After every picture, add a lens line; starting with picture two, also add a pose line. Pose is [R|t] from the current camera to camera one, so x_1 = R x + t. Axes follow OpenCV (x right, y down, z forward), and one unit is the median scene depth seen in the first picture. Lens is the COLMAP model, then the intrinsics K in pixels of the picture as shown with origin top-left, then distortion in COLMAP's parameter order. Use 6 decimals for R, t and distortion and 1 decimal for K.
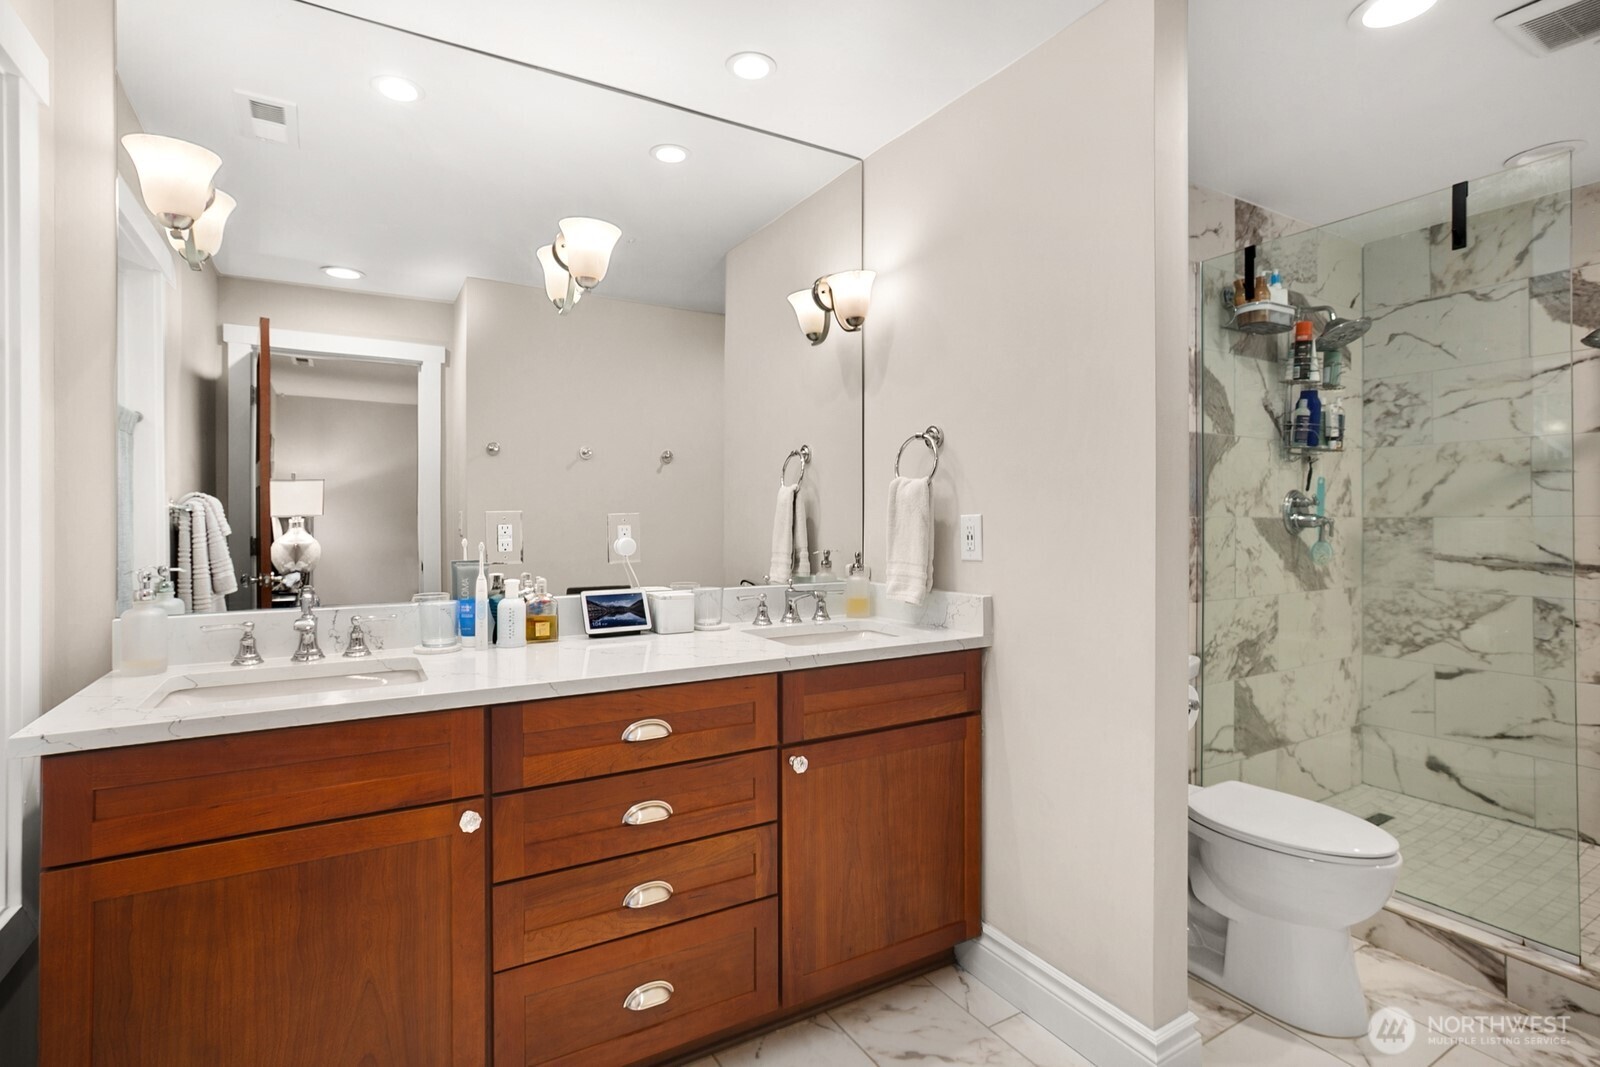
lens RADIAL K [[778.2, 0, 795.8], [0, 778.2, 513.6], [0, 0, 1]] dist [-0.022134, 0.015967]
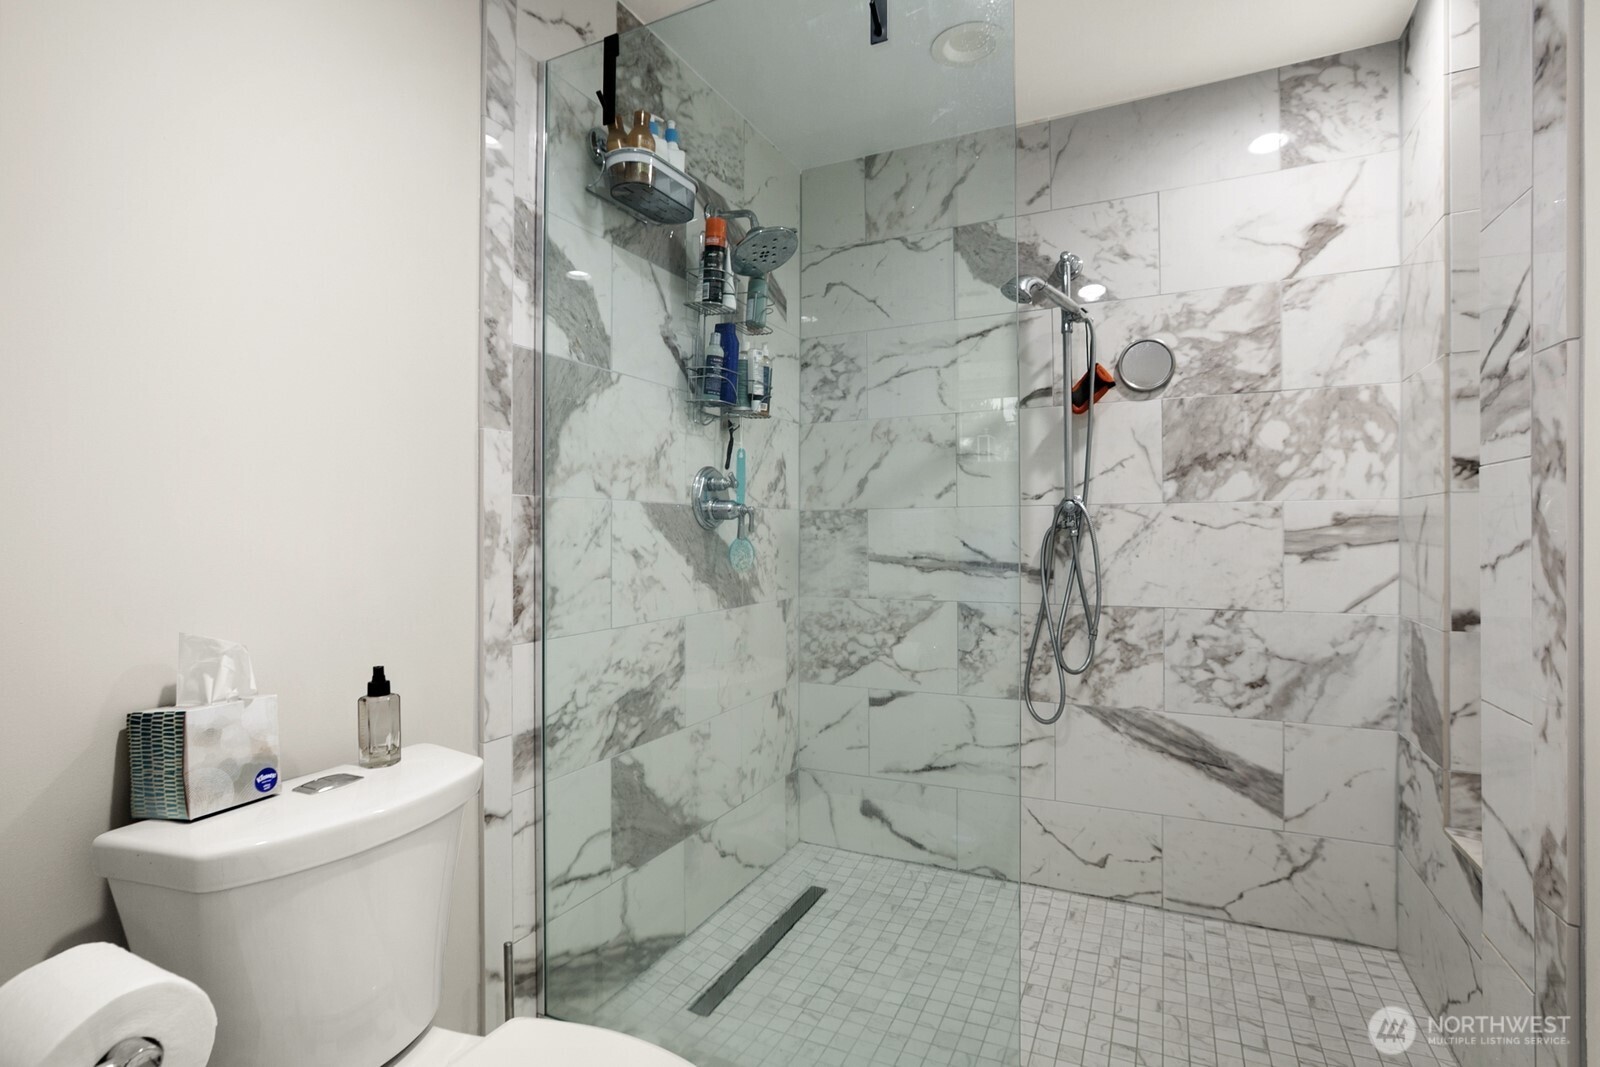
lens RADIAL K [[778.2, 0, 788.9], [0, 778.2, 533.4], [0, 0, 1]] dist [-0.022134, 0.015967]
pose [[0.846632, -0.003179, 0.532169, 0.339936], [-0.000480, 0.999977, 0.006737, 0.026639], [-0.532178, -0.005959, 0.846611, 0.372694]]
